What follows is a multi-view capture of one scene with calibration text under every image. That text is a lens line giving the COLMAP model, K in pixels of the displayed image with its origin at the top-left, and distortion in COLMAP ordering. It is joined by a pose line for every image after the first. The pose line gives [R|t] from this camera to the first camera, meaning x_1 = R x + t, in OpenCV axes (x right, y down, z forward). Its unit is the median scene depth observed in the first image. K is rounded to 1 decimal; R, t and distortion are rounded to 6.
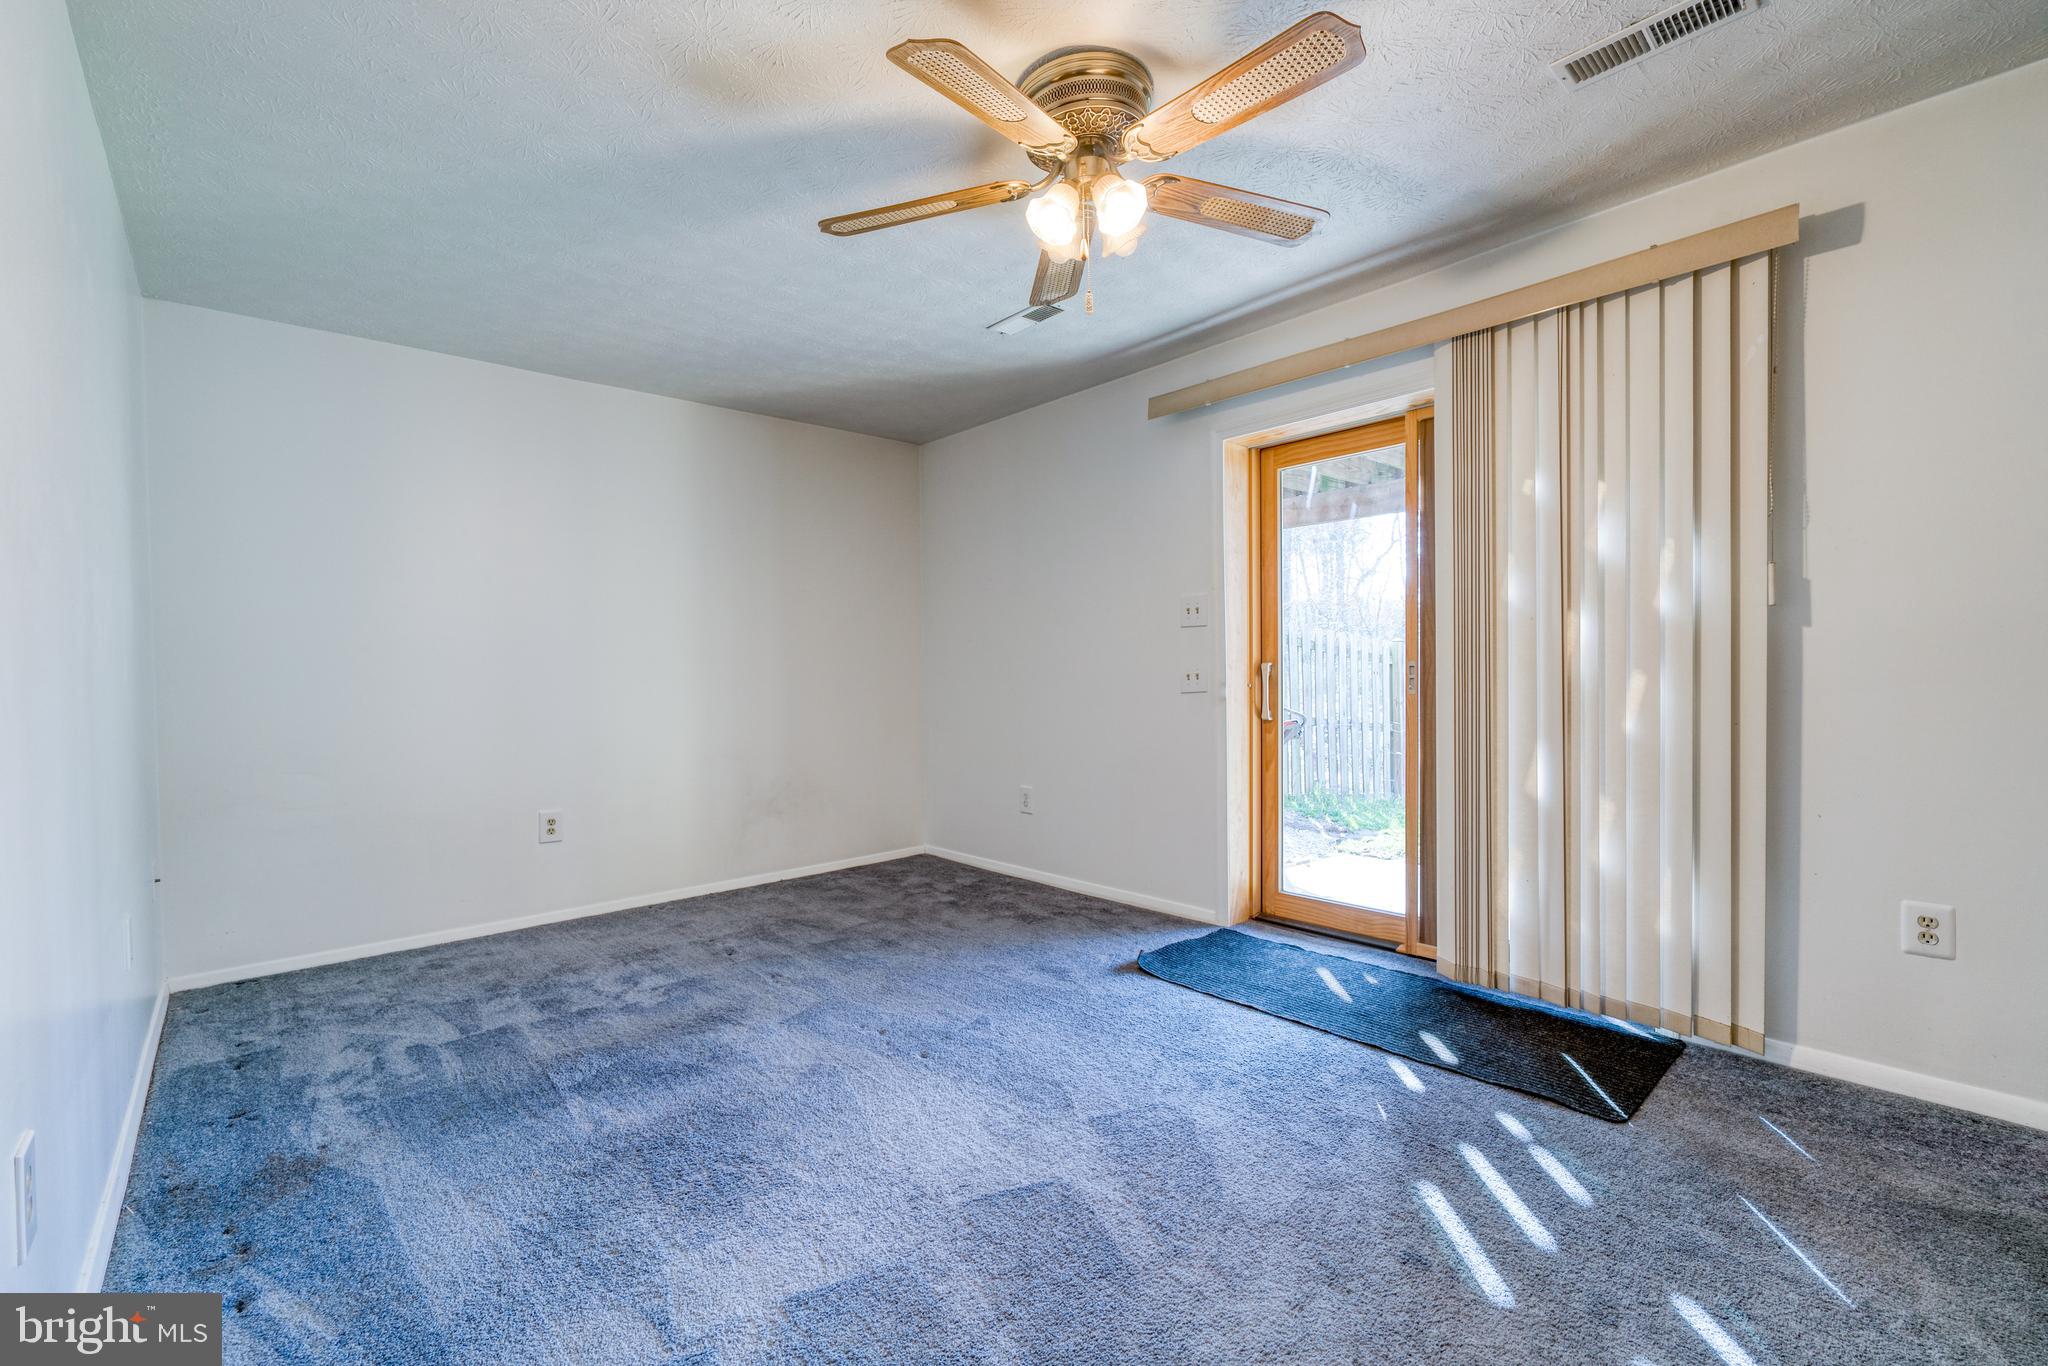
lens RADIAL K [[875.6, 0, 1018.3], [0, 875.6, 685.0], [0, 0, 1]] dist [-0.004980, -0.000310]
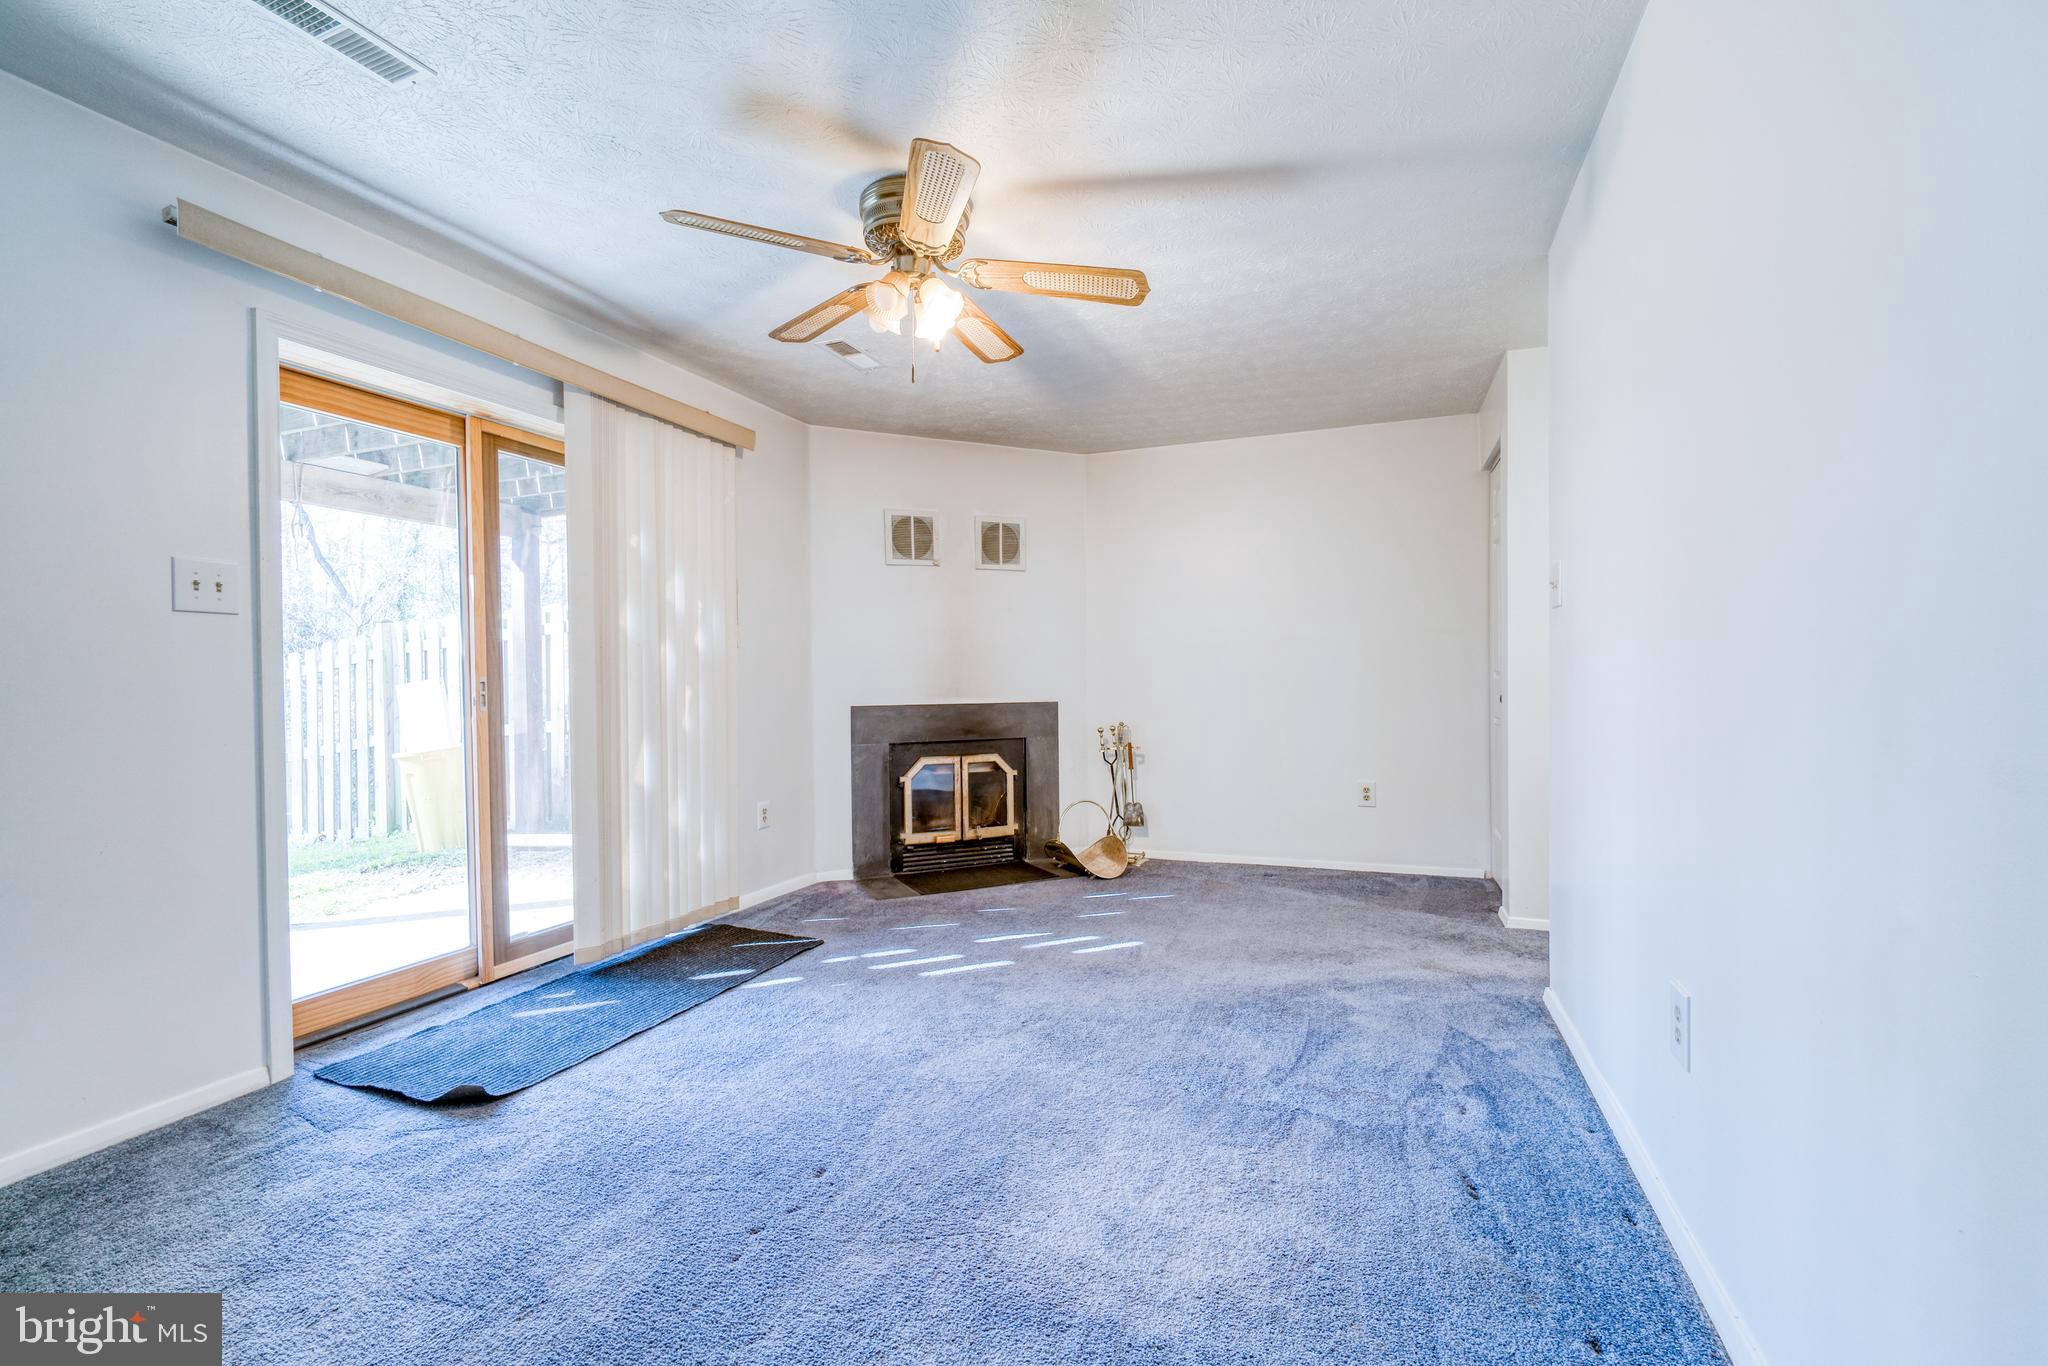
lens RADIAL K [[875.6, 0, 1018.3], [0, 875.6, 685.0], [0, 0, 1]] dist [-0.004980, -0.000310]
pose [[-0.441638, 0.012318, 0.897109, -0.845644], [0.030224, 0.999542, 0.001154, -0.002243], [-0.896684, 0.027624, -0.441809, 1.122801]]
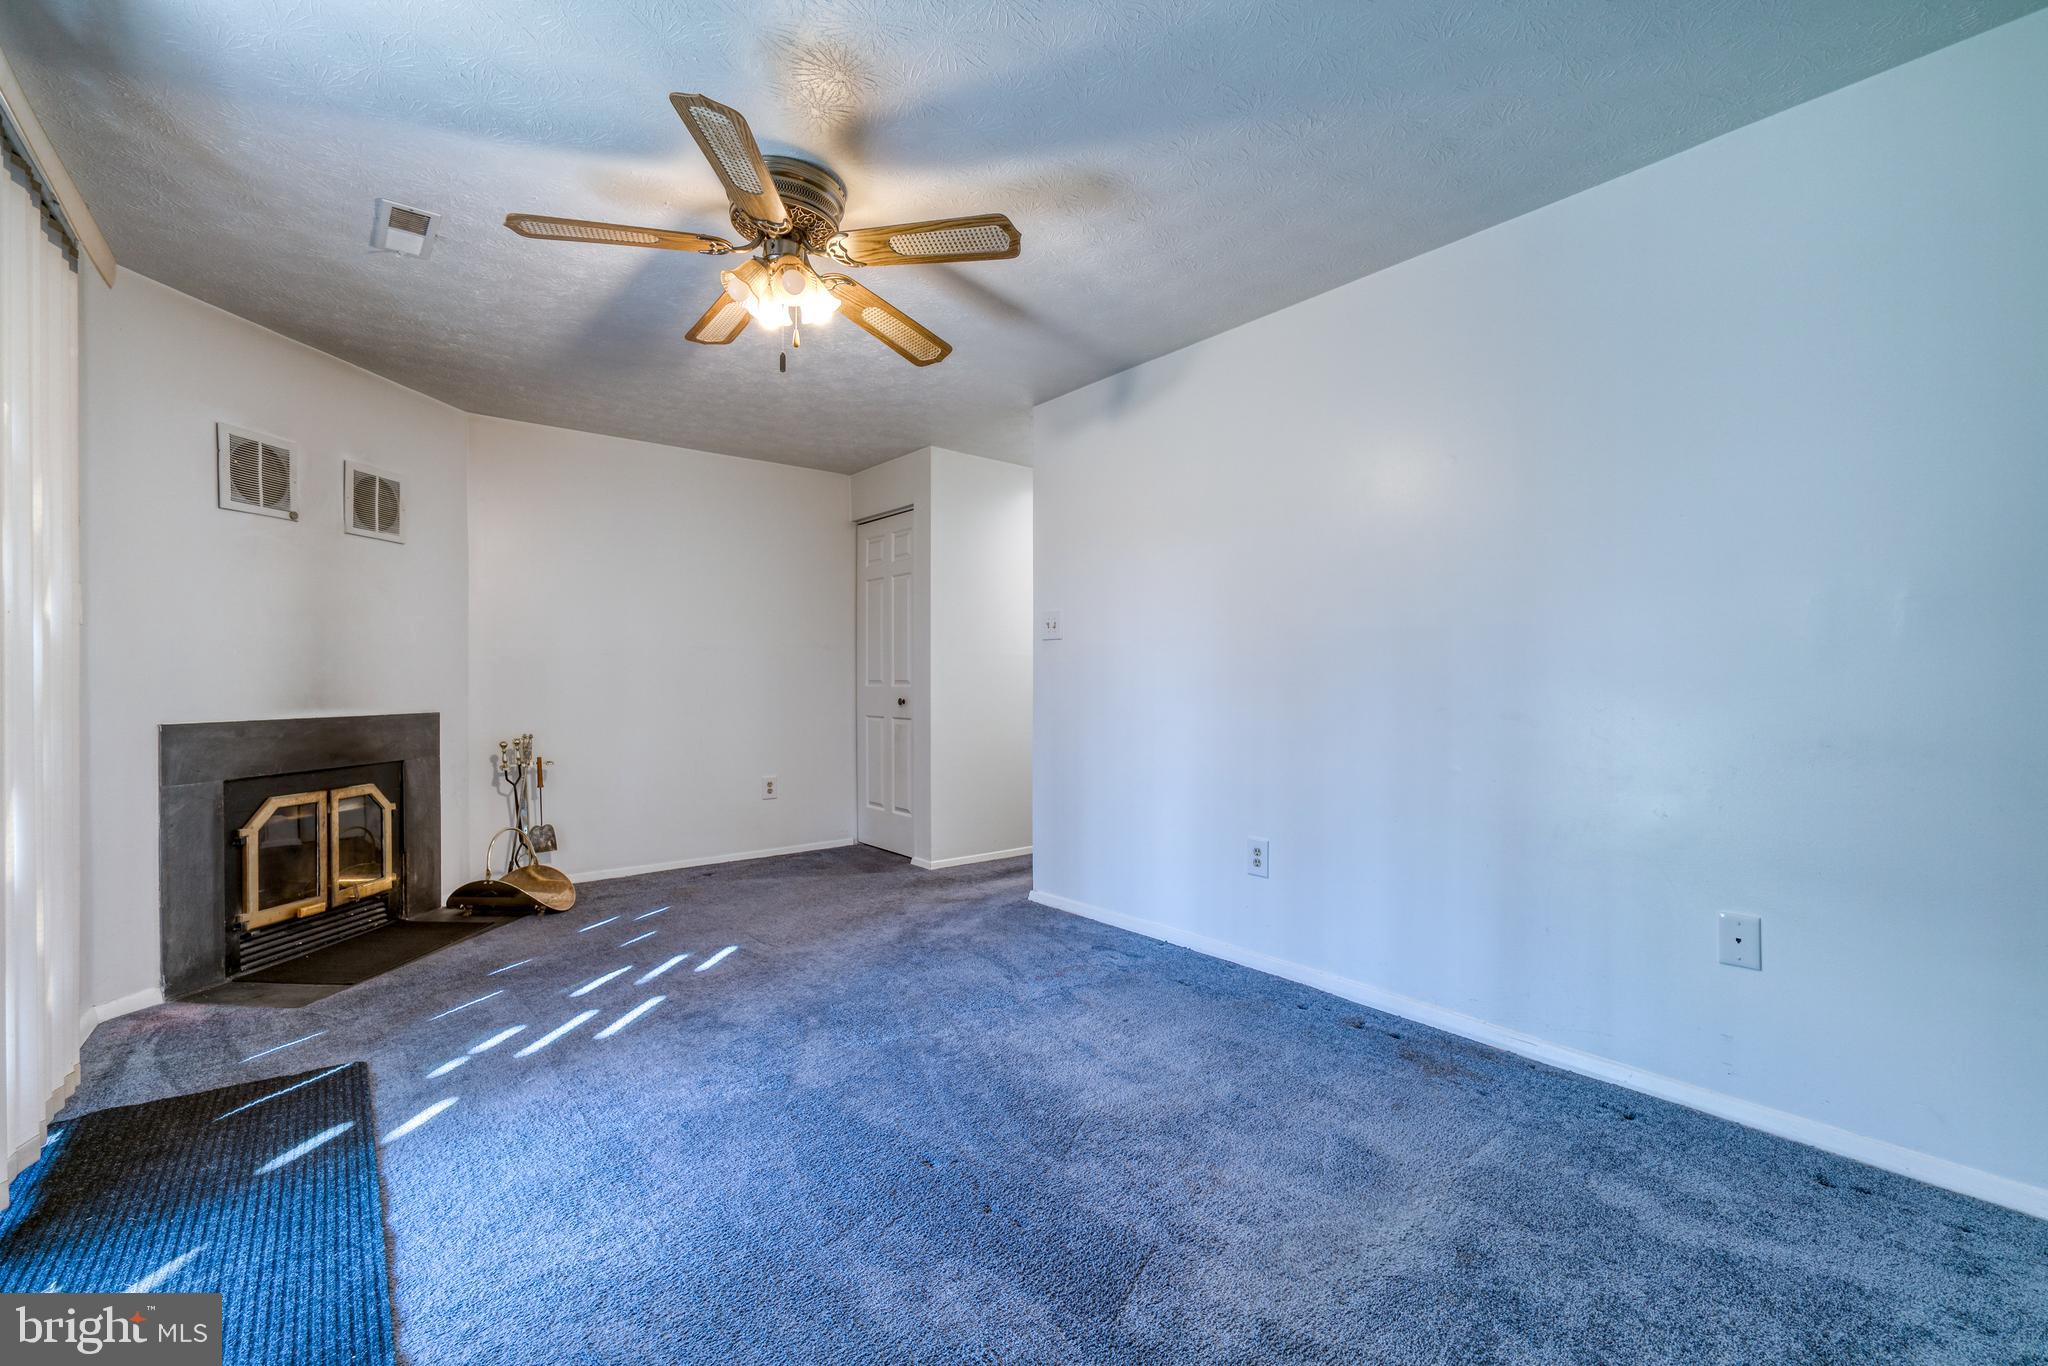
lens RADIAL K [[875.6, 0, 1018.3], [0, 875.6, 685.0], [0, 0, 1]] dist [-0.004980, -0.000310]
pose [[-0.998225, 0.016108, 0.057328, -0.228852], [0.017120, 0.999705, 0.017206, -0.019129], [-0.057034, 0.018157, -0.998207, 1.701763]]
